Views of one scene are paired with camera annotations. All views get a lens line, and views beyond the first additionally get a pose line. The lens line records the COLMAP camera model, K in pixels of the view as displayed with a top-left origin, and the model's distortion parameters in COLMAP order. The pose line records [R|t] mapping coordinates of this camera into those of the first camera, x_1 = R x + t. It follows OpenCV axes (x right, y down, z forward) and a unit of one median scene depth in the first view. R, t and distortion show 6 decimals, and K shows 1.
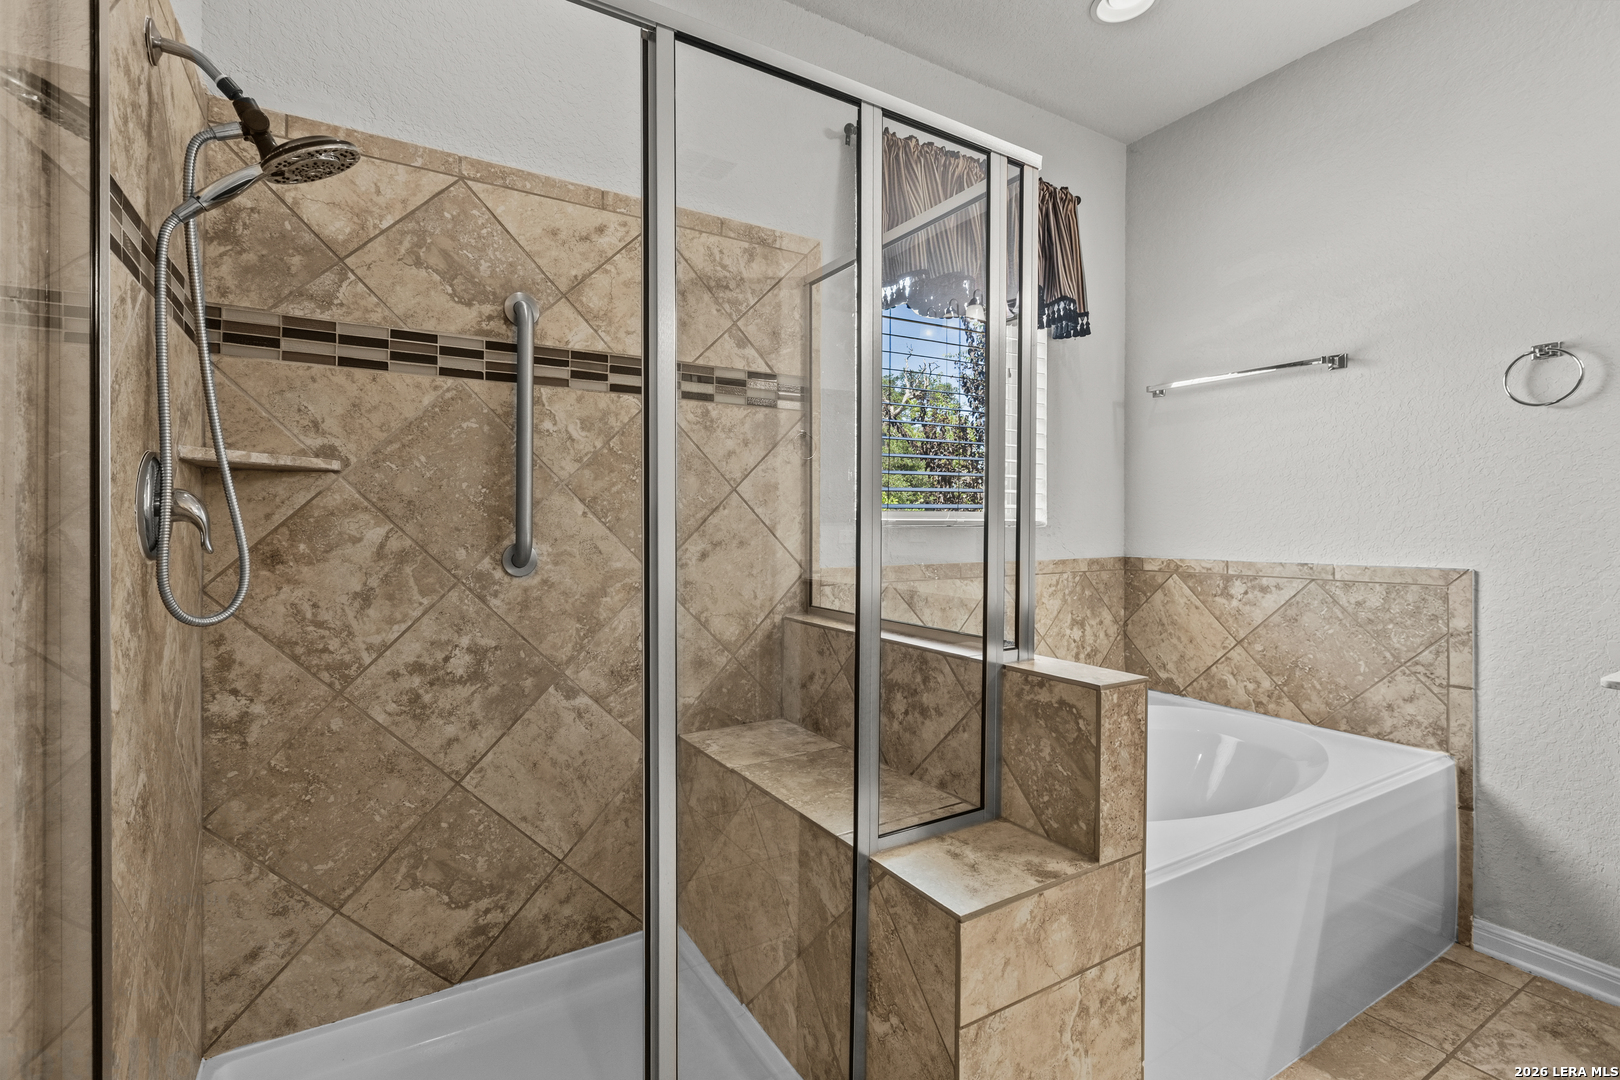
lens RADIAL K [[738.0, 0, 820.5], [0, 738.0, 532.5], [0, 0, 1]] dist [-0.002821, -0.000562]
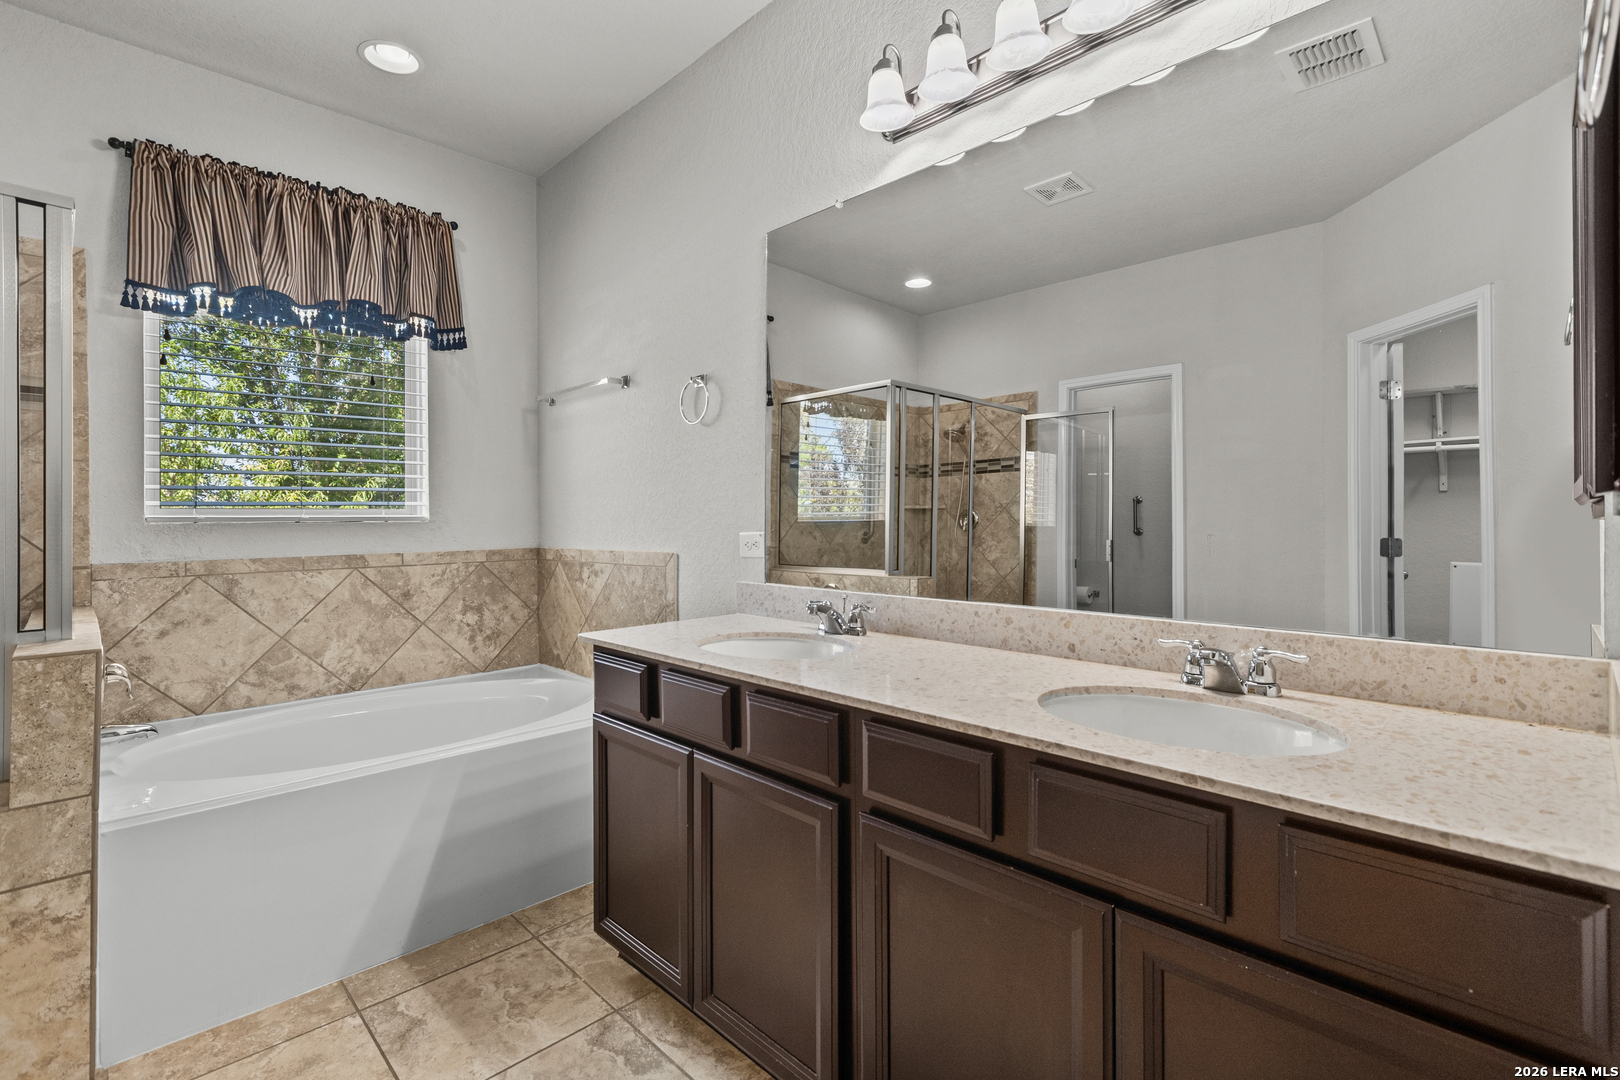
lens RADIAL K [[738.0, 0, 810.5], [0, 738.0, 530.6], [0, 0, 1]] dist [-0.002821, -0.000562]
pose [[0.971403, -0.012173, 0.237123, 0.606893], [0.011175, 0.999922, 0.005551, 0.005612], [-0.237172, -0.002742, 0.971464, -0.202696]]
